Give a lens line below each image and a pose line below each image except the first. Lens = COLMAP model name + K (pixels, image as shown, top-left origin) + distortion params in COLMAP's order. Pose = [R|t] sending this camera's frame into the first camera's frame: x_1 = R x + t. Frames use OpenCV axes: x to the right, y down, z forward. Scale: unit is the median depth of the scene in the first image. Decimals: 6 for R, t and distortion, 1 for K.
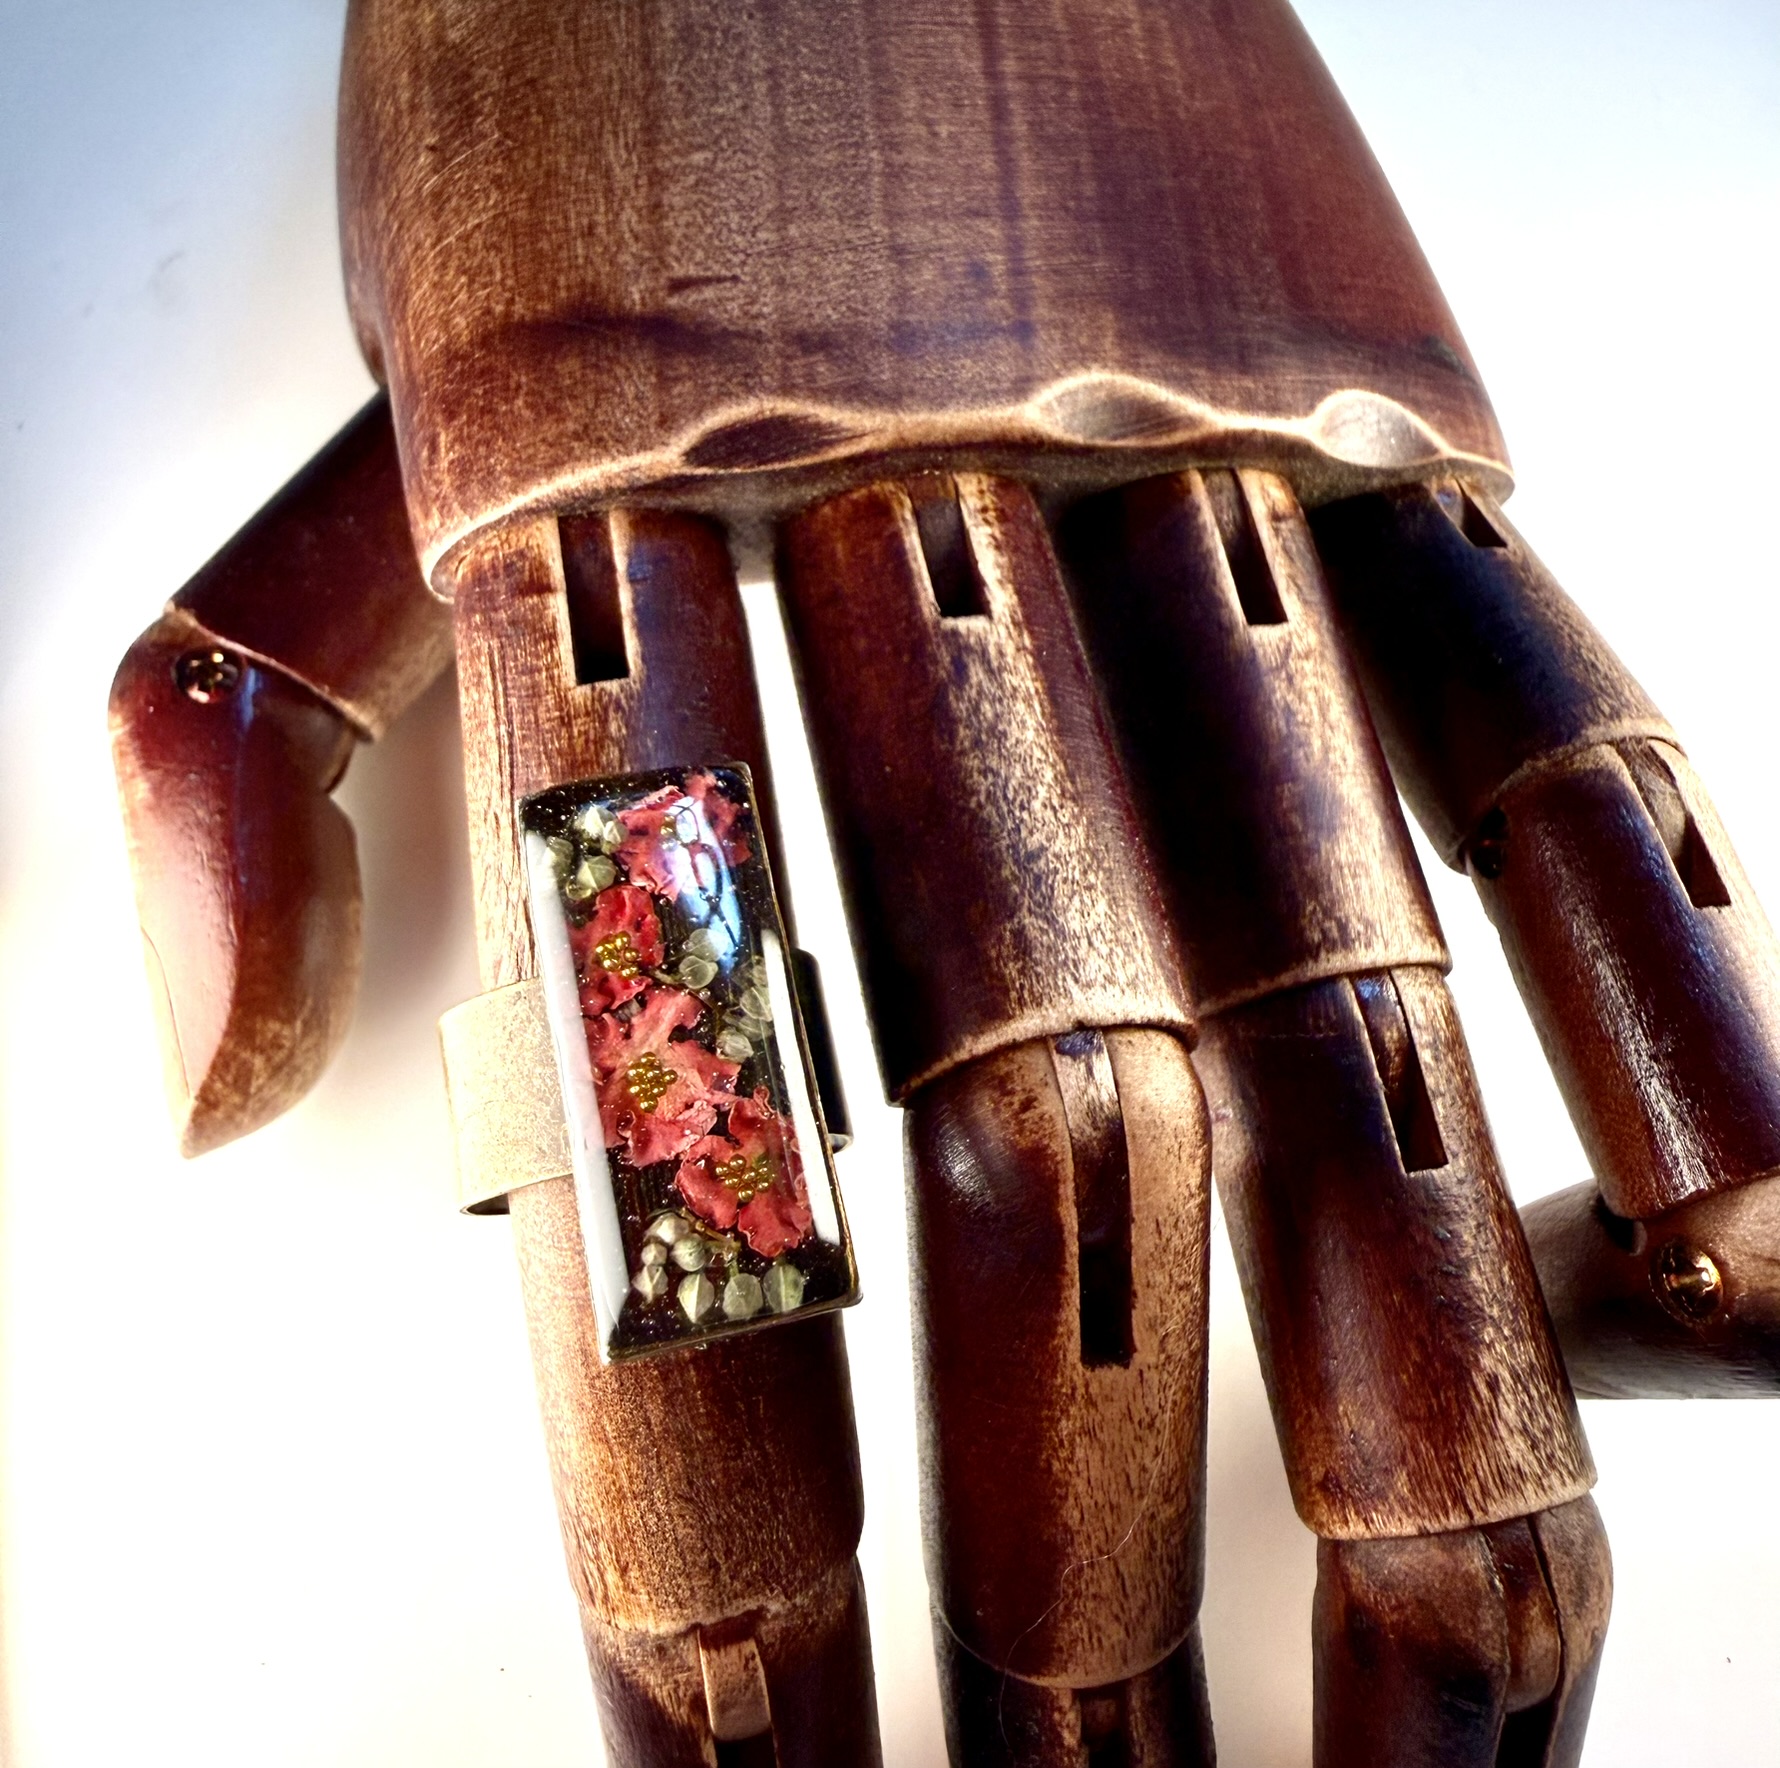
lens RADIAL K [[1739.0, 0, 931.0], [0, 1739.0, 700.2], [0, 0, 1]] dist [-0.012604, 0.000000]
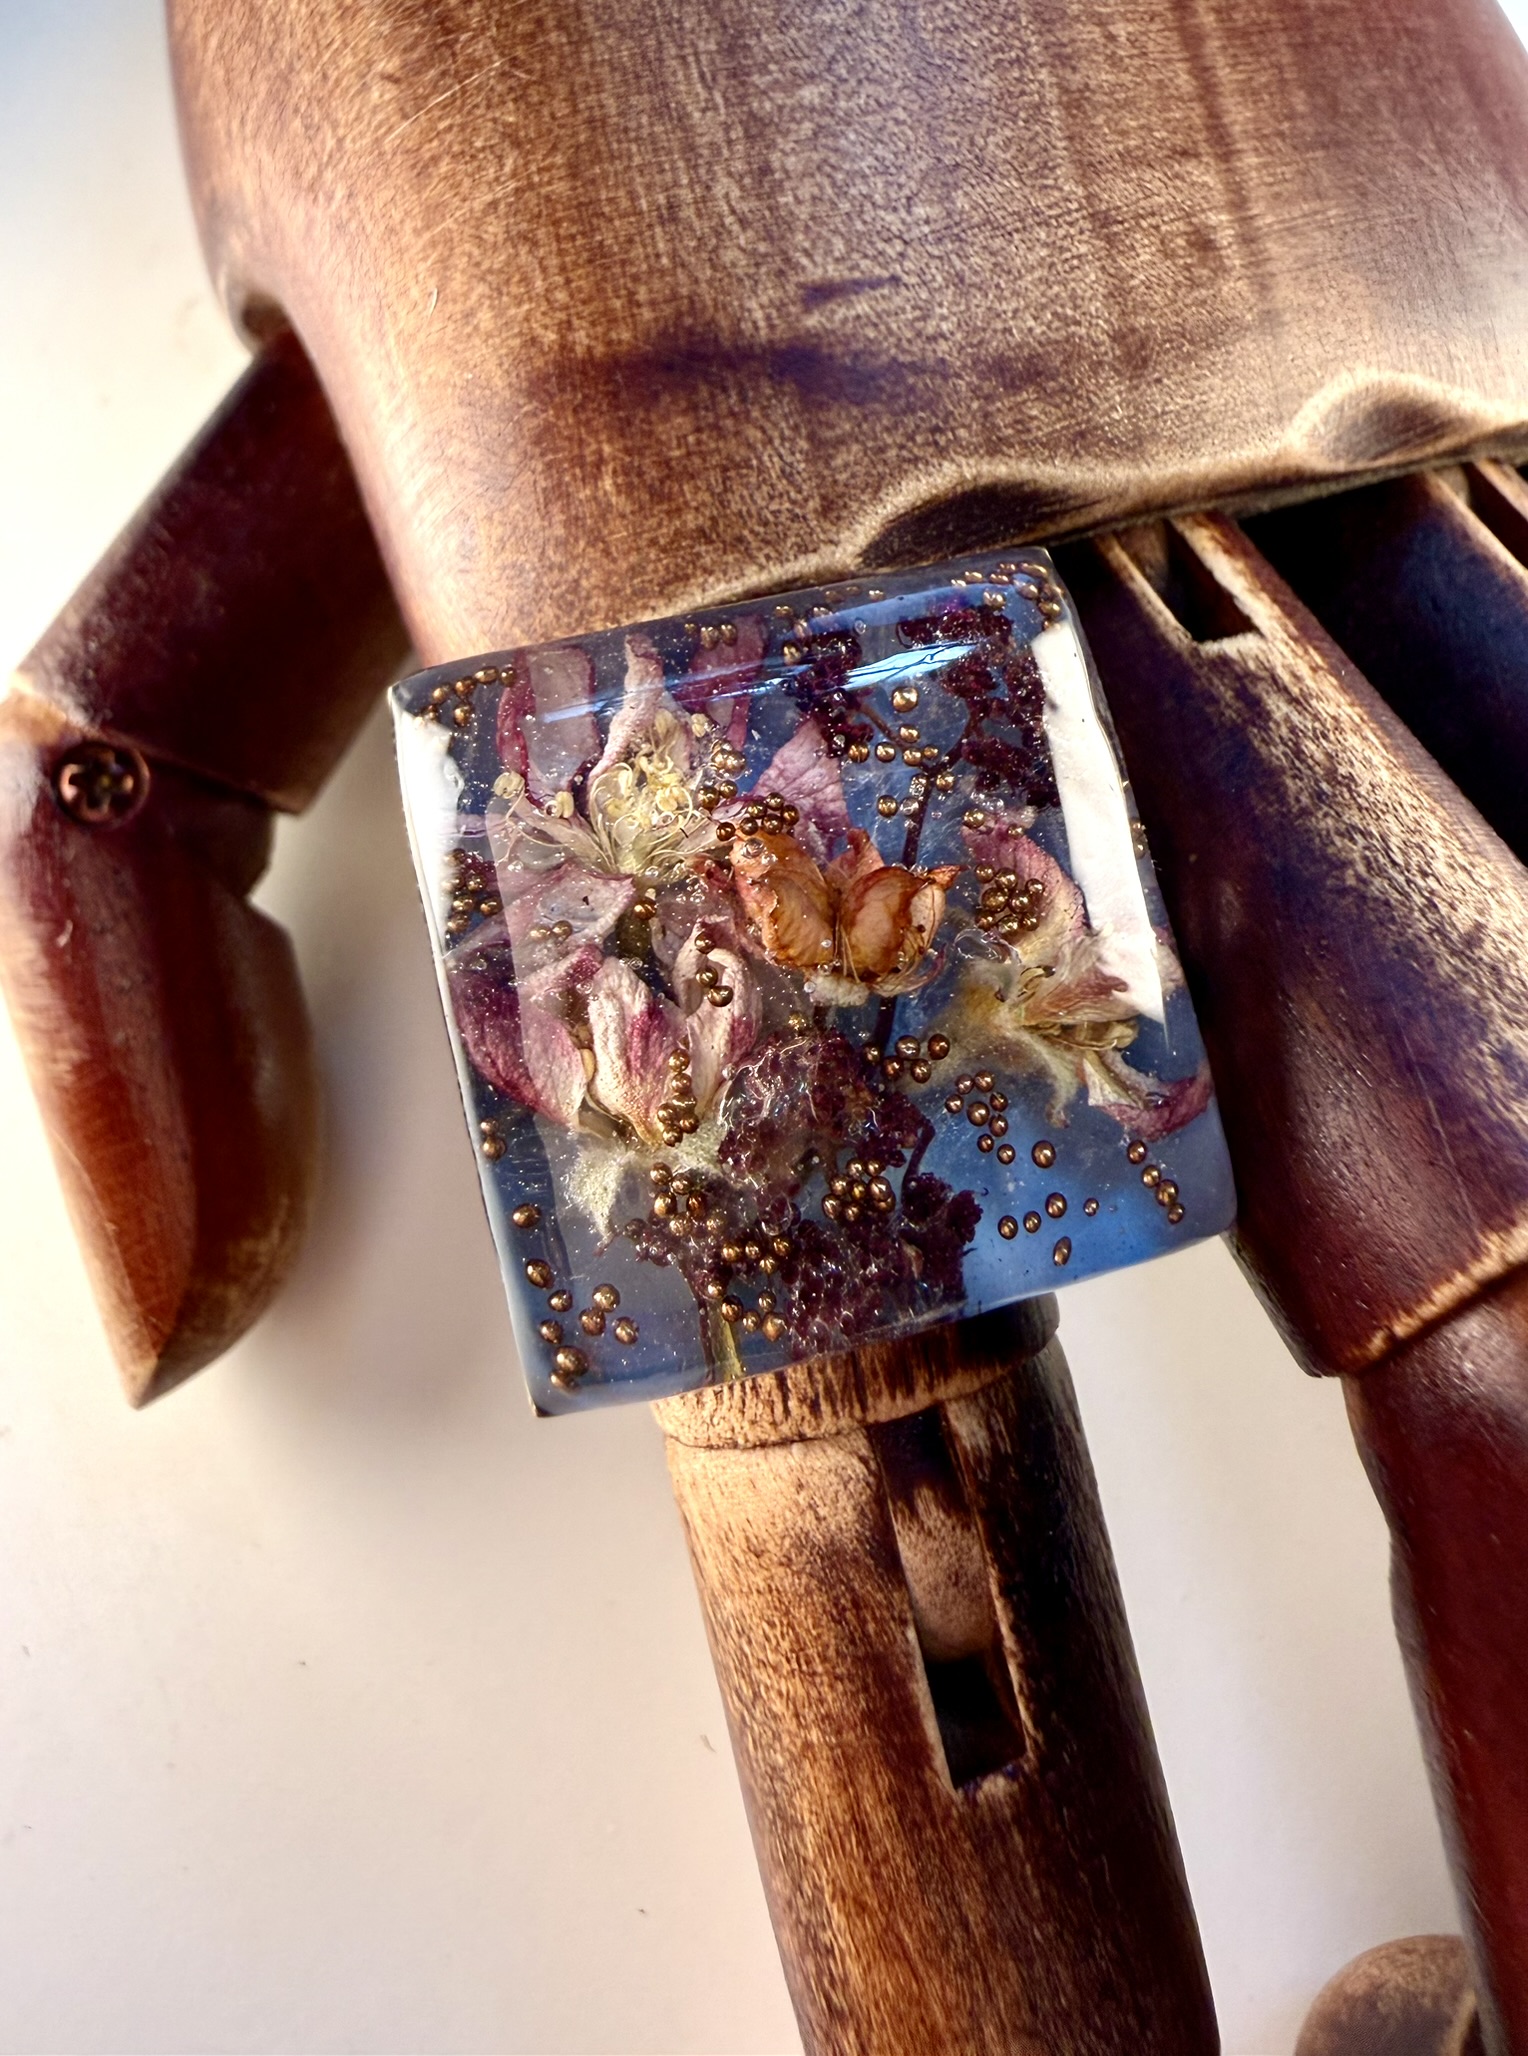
lens RADIAL K [[1593.4, 0, 722.9], [0, 1593.4, 602.4], [0, 0, 1]] dist [-0.000546, 0.014163]
pose [[0.993121, -0.069103, 0.094525, -0.245616], [0.056722, 0.990162, 0.127915, -0.196795], [-0.102434, -0.121674, 0.987270, 0.354485]]
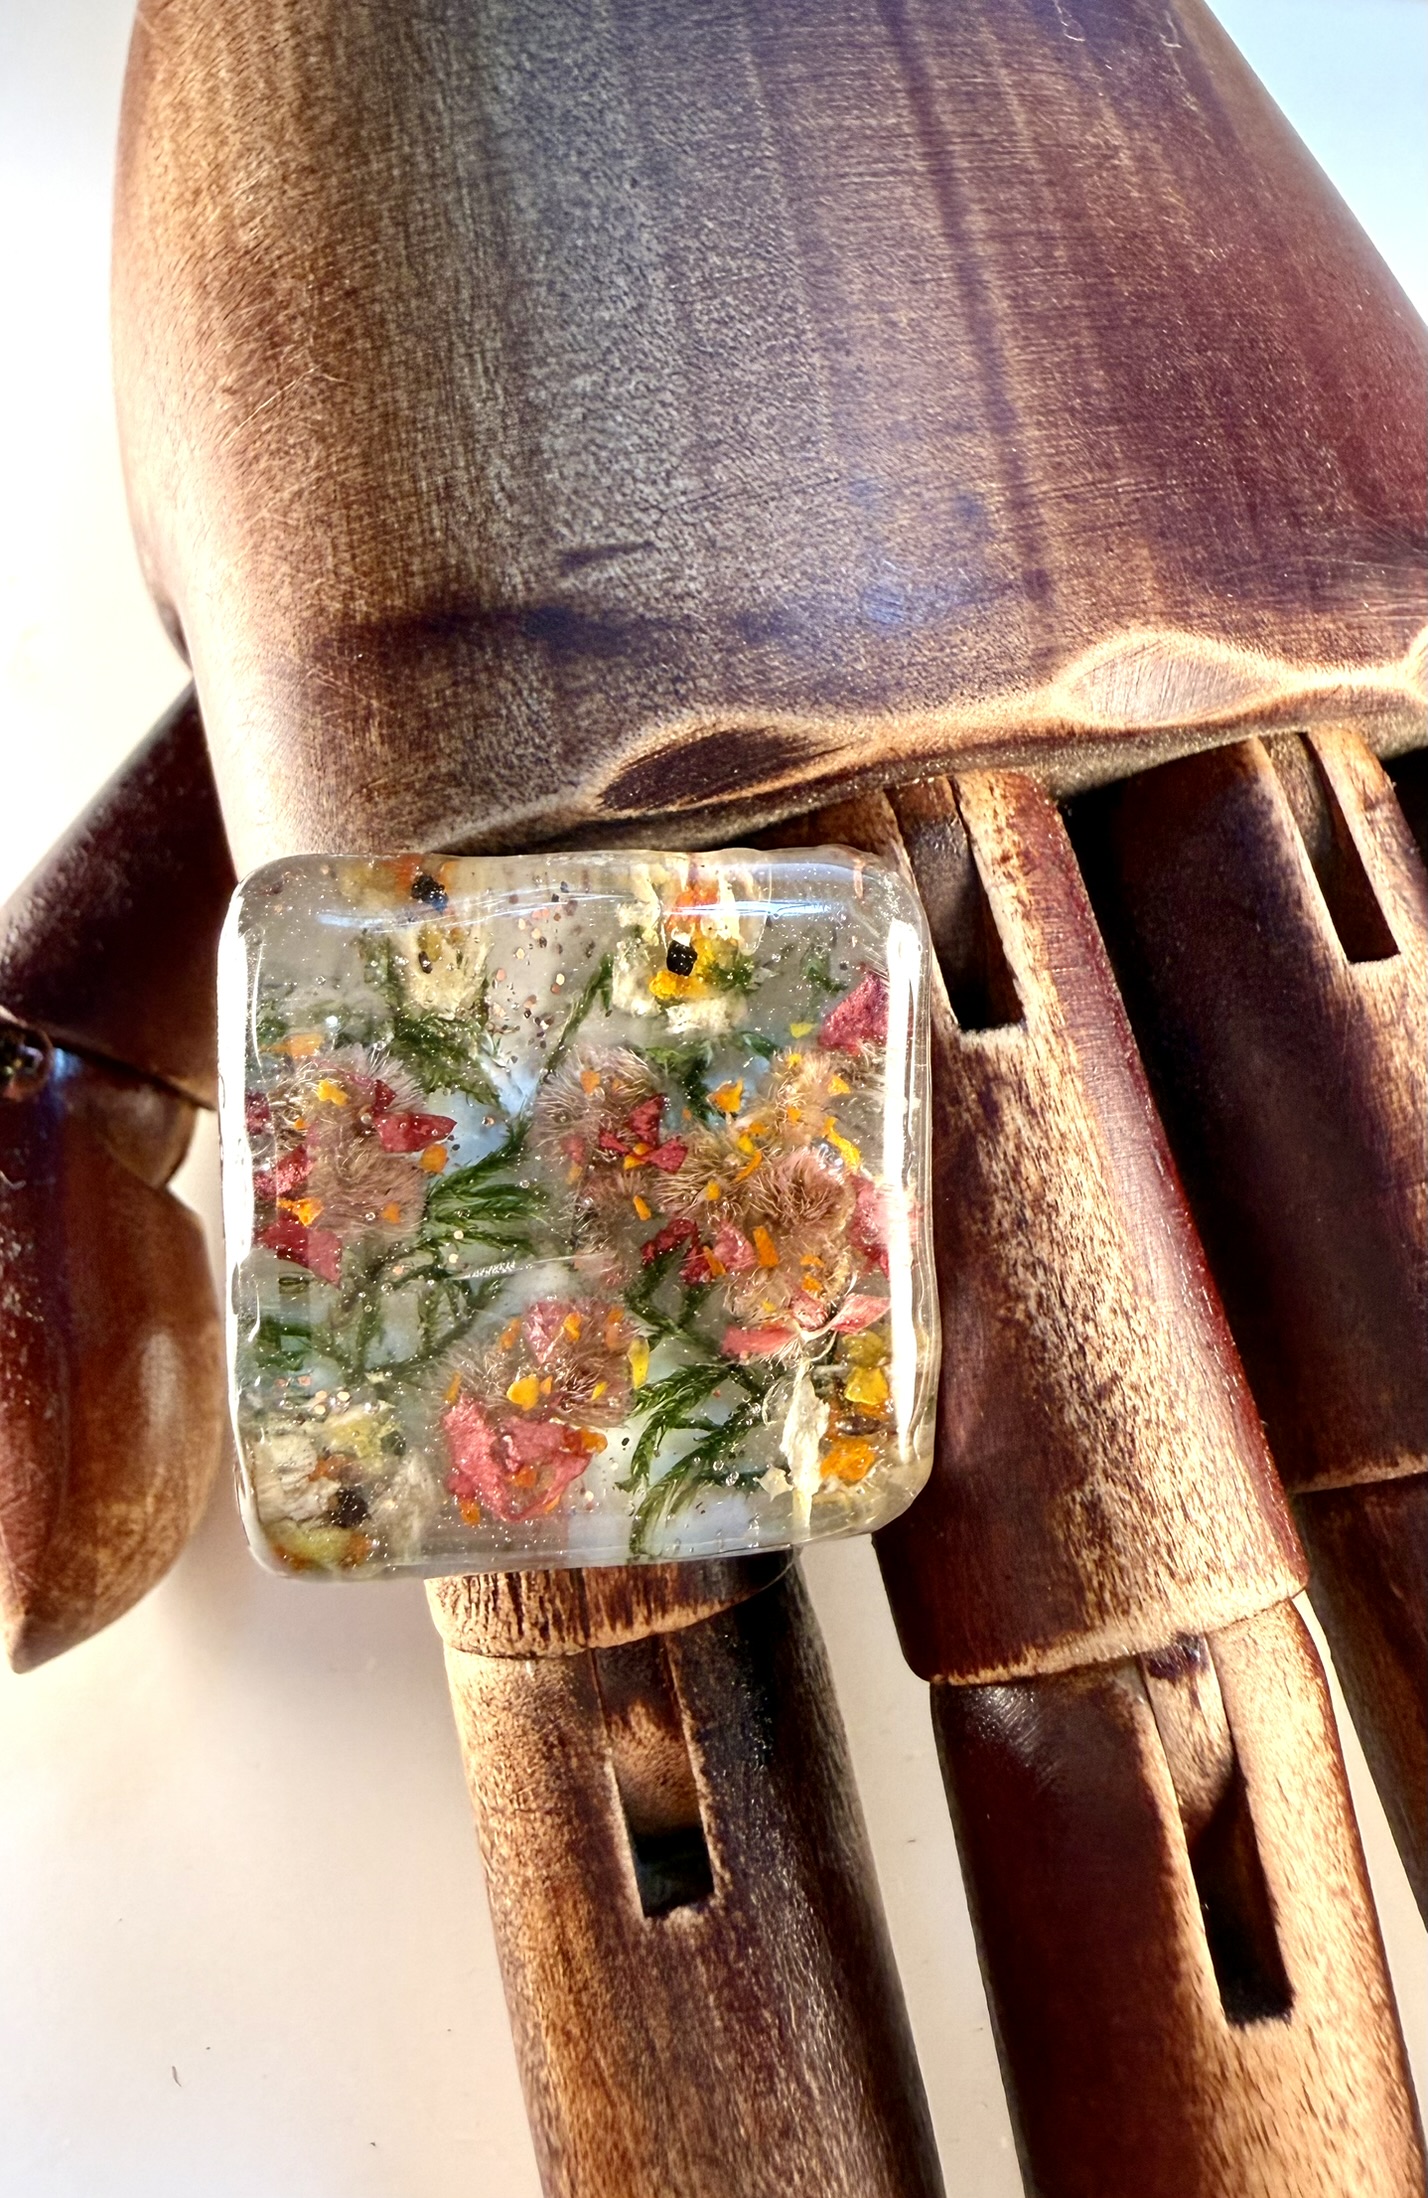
lens RADIAL K [[1706.3, 0, 726.3], [0, 1706.3, 887.3], [0, 0, 1]] dist [0.013289, -0.018886]
pose [[0.997346, -0.067451, -0.027408, -0.068108], [0.068204, 0.997292, 0.027516, -0.113060], [0.025477, -0.029312, 0.999246, 0.264751]]
